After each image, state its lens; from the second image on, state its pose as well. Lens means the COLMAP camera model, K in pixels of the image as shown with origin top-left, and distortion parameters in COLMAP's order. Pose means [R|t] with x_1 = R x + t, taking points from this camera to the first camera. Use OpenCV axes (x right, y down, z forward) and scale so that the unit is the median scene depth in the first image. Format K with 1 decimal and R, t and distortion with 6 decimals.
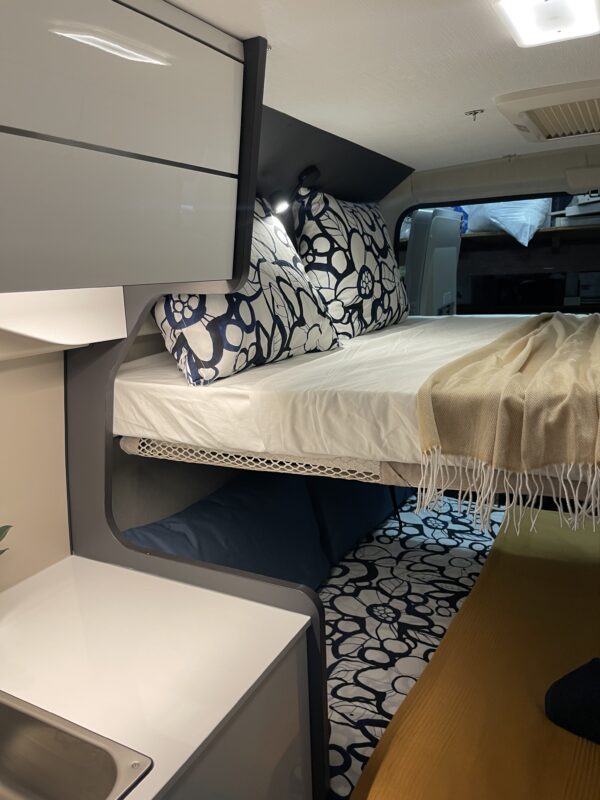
lens RADIAL K [[609.0, 0, 289.6], [0, 609.0, 400.5], [0, 0, 1]] dist [0.069364, -0.095602]
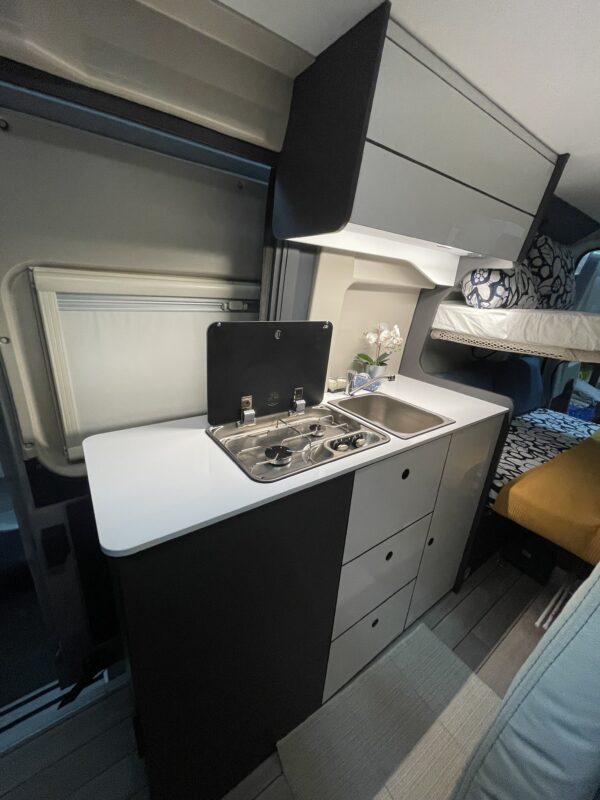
lens RADIAL K [[320.1, 0, 300.0], [0, 320.1, 400.0], [0, 0, 1]] dist [-0.002437, -0.000149]
pose [[0.895184, 0.234049, -0.379298, -0.190475], [-0.186307, 0.969606, 0.158600, 0.218294], [0.404890, -0.071310, 0.911580, -0.401253]]
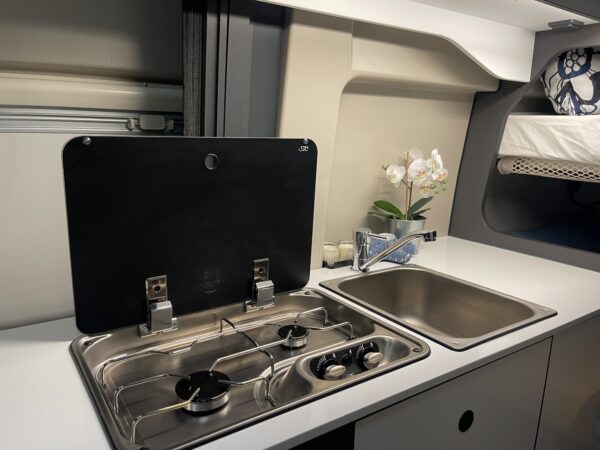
lens RADIAL K [[456.7, 0, 300.0], [0, 456.7, 225.0], [0, 0, 1]] dist [0.069364, -0.095602]
pose [[0.884595, 0.146900, -0.442620, -0.180143], [-0.149533, 0.988326, 0.029164, 0.245993], [0.441737, 0.040388, 0.896235, -0.197191]]
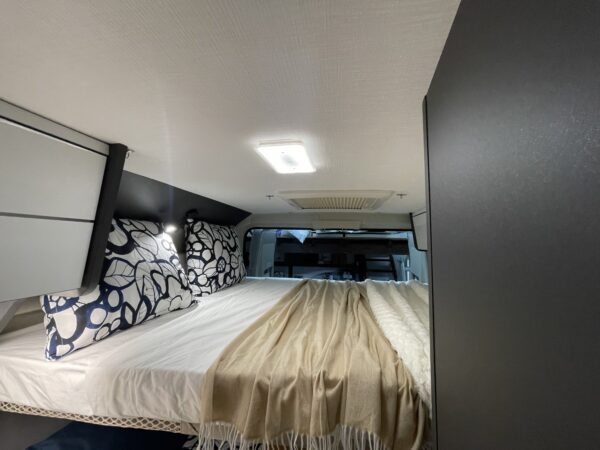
lens RADIAL K [[243.3, 0, 300.0], [0, 243.3, 225.0], [0, 0, 1]] dist [0.000212, -0.000549]
pose [[0.944711, 0.084177, 0.316914, 0.149281], [0.007025, 0.961070, -0.276216, -0.136009], [-0.327828, 0.263170, 0.907342, 0.210629]]
